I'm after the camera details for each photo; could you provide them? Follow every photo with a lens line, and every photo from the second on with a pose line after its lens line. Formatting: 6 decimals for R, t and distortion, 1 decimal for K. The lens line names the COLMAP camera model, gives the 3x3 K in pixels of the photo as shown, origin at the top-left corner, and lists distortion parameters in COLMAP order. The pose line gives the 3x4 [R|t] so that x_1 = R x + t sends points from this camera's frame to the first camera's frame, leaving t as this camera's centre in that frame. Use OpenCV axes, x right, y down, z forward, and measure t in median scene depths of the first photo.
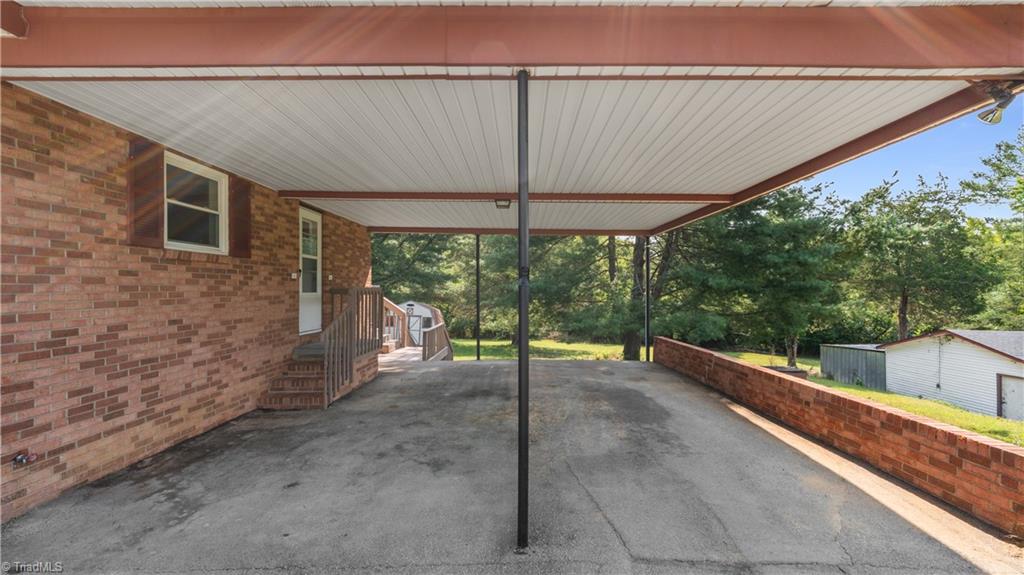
lens RADIAL K [[410.7, 0, 508.7], [0, 410.7, 287.5], [0, 0, 1]] dist [-0.014094, 0.001246]
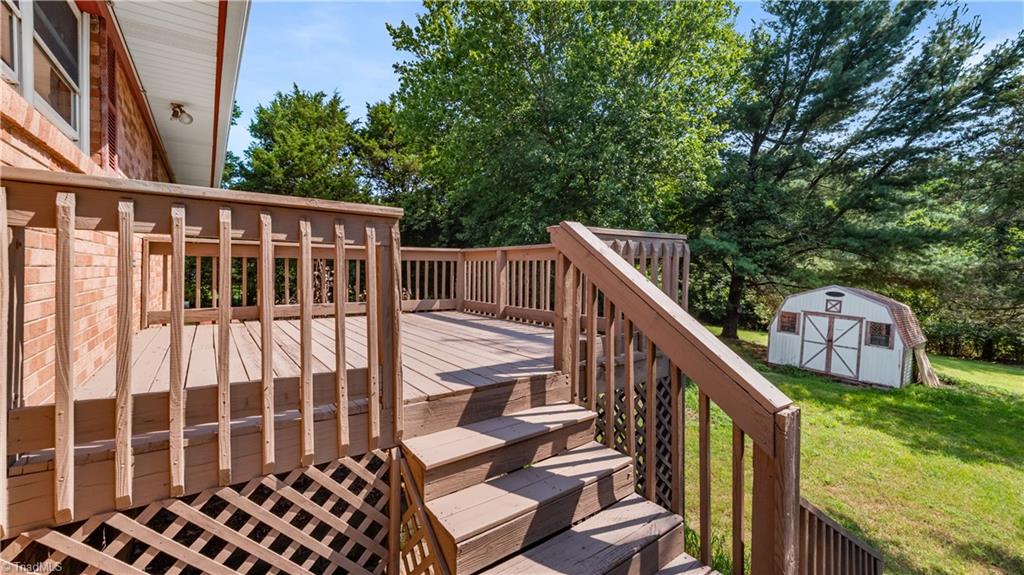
lens RADIAL K [[410.7, 0, 504.8], [0, 410.7, 271.6], [0, 0, 1]] dist [-0.014094, 0.001246]
pose [[0.609094, 0.005776, -0.793077, -0.540002], [0.006501, 0.999904, 0.012275, 0.042028], [0.793071, -0.012633, 0.608998, 2.252248]]
